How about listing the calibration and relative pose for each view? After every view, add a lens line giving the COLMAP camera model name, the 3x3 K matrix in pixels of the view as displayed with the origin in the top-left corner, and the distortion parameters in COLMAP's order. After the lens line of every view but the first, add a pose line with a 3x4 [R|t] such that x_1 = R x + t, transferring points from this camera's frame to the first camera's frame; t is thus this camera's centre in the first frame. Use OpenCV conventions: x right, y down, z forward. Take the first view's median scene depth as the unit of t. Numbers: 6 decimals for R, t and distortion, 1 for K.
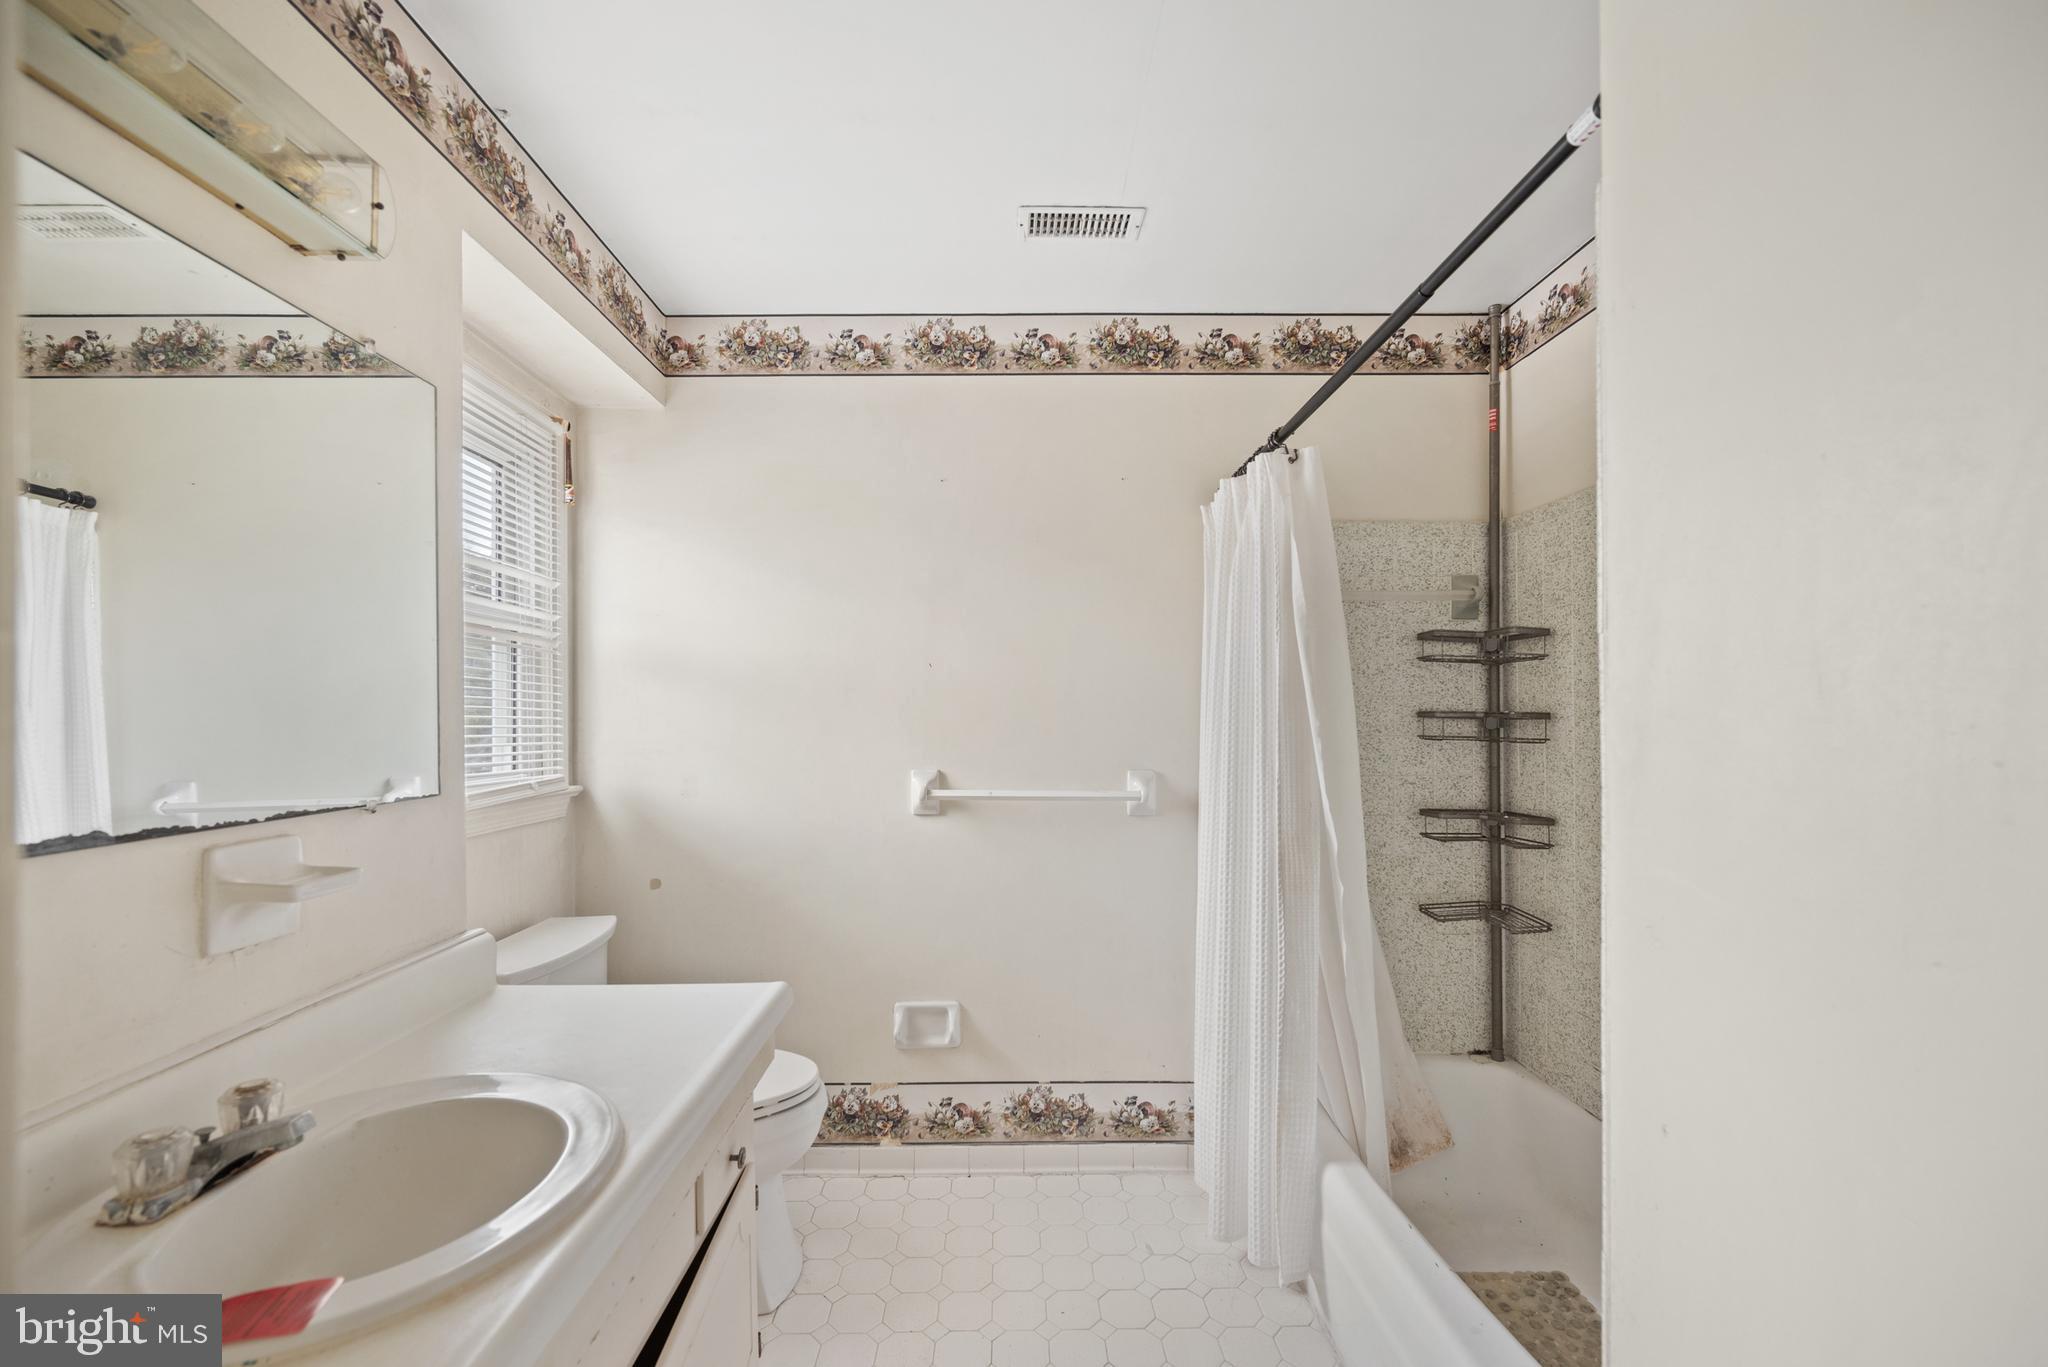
lens RADIAL K [[813.9, 0, 1015.9], [0, 813.9, 699.4], [0, 0, 1]] dist [-0.000416, -0.000454]
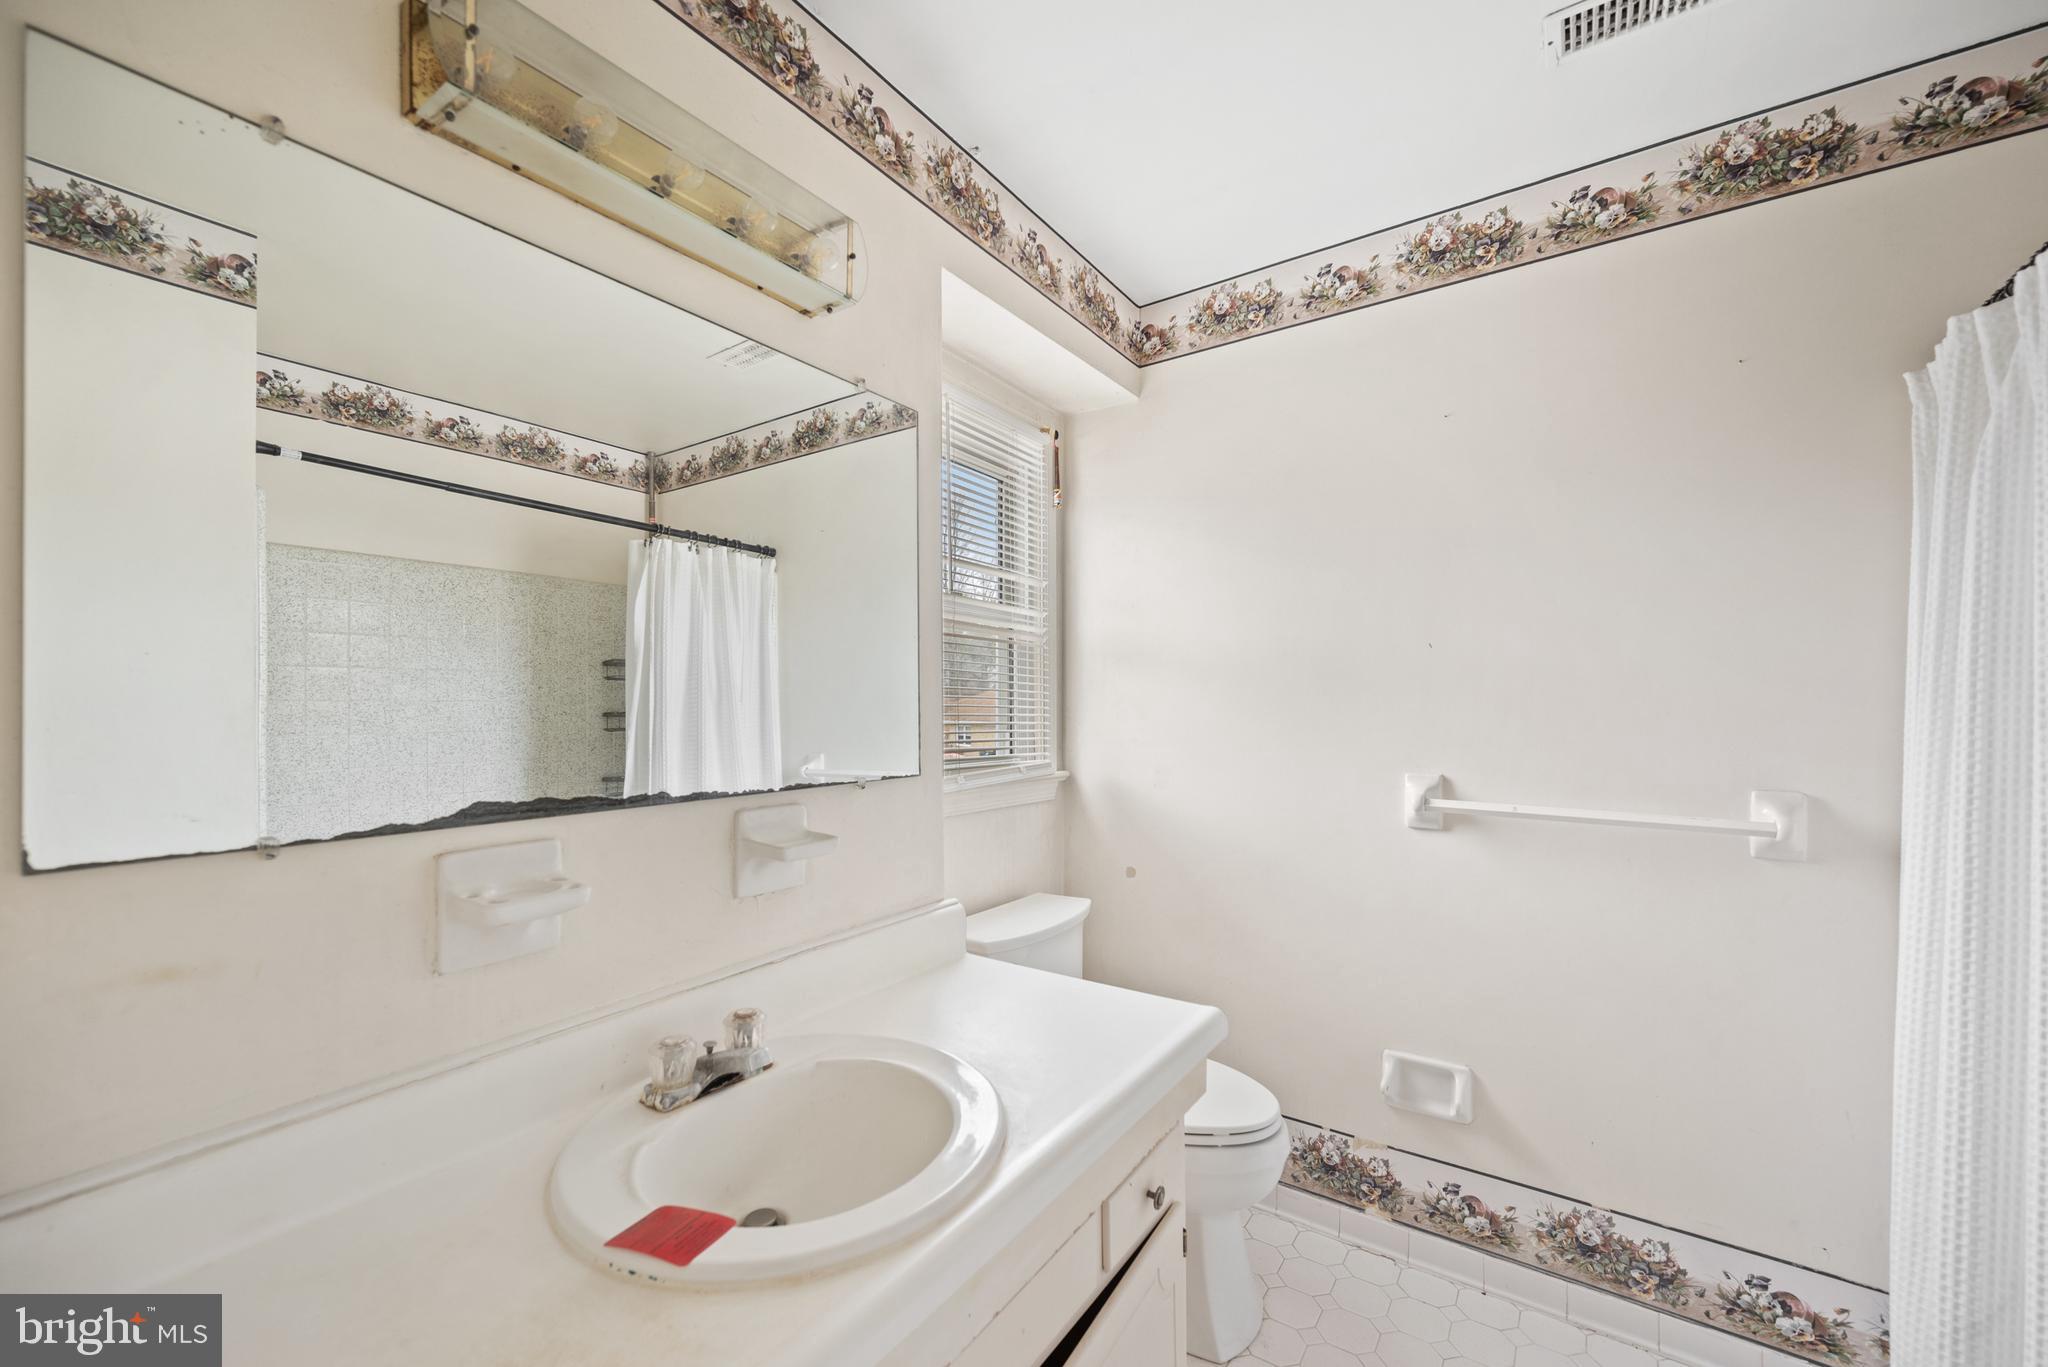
lens RADIAL K [[813.9, 0, 1028.8], [0, 813.9, 694.8], [0, 0, 1]] dist [-0.000416, -0.000454]
pose [[0.817381, -0.002932, -0.576090, 0.038185], [0.005971, 0.999976, 0.003382, 0.002111], [0.576067, -0.006204, 0.817379, 0.108994]]
